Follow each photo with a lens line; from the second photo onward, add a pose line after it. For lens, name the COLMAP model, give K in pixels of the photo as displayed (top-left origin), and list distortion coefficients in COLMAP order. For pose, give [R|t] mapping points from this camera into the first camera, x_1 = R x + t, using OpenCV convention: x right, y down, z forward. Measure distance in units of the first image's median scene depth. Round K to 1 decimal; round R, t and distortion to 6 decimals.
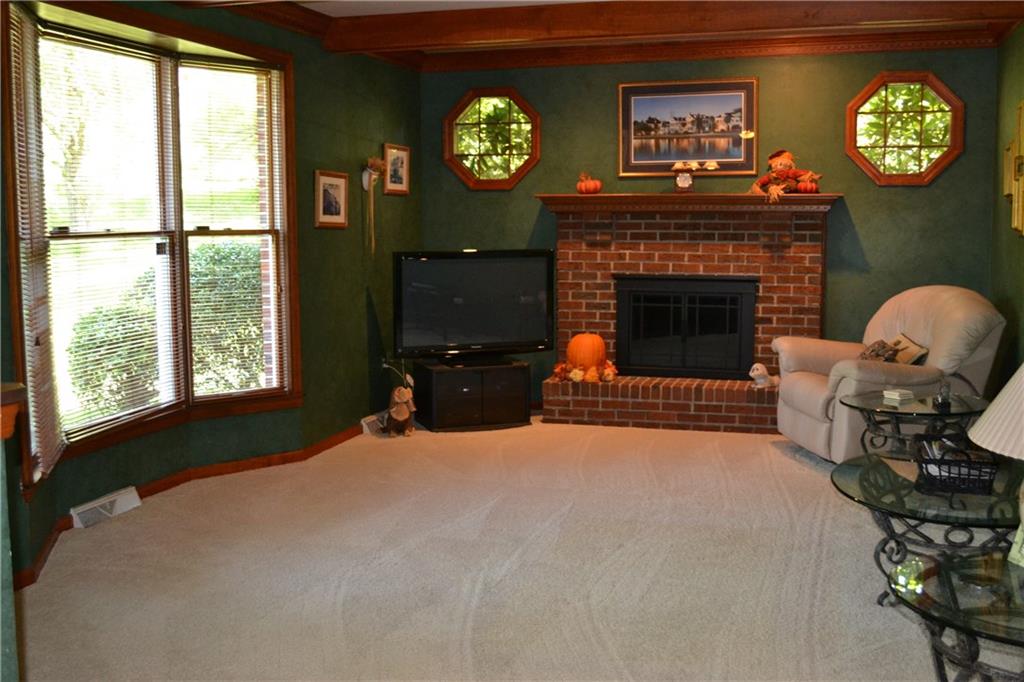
lens RADIAL K [[1072.6, 0, 514.2], [0, 1072.6, 340.3], [0, 0, 1]] dist [-0.050698, 0.000000]
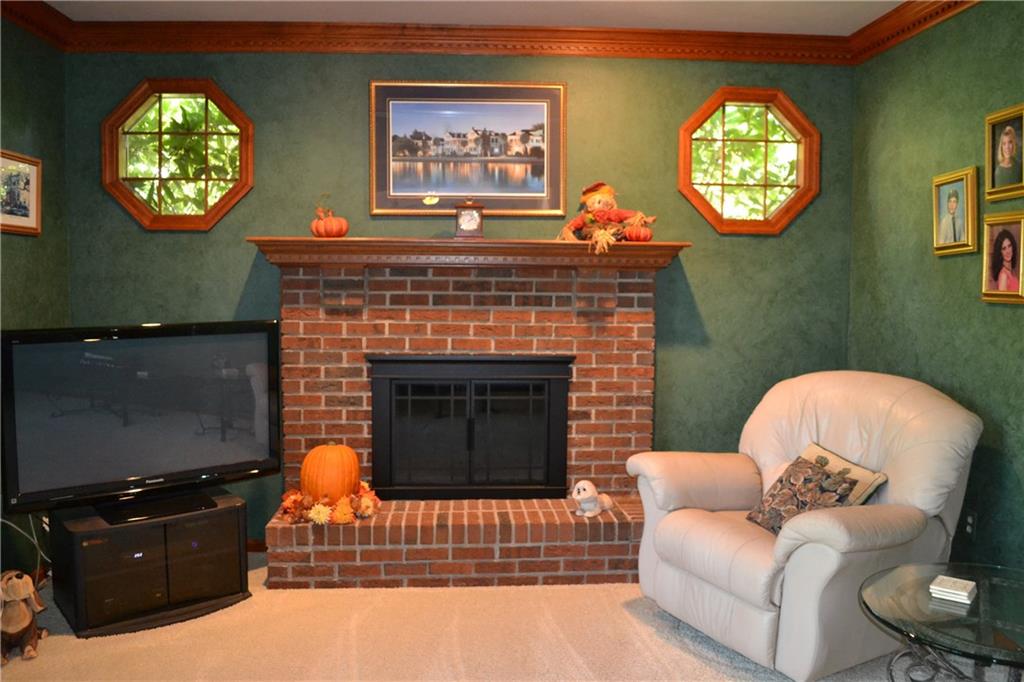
lens RADIAL K [[811.9, 0, 508.8], [0, 811.9, 335.7], [0, 0, 1]] dist [-0.079704, -0.003796]
pose [[0.938932, -0.015958, 0.343733, -0.000262], [0.030150, 0.998898, -0.035983, -0.054018], [-0.342780, 0.044149, 0.938378, 0.494524]]
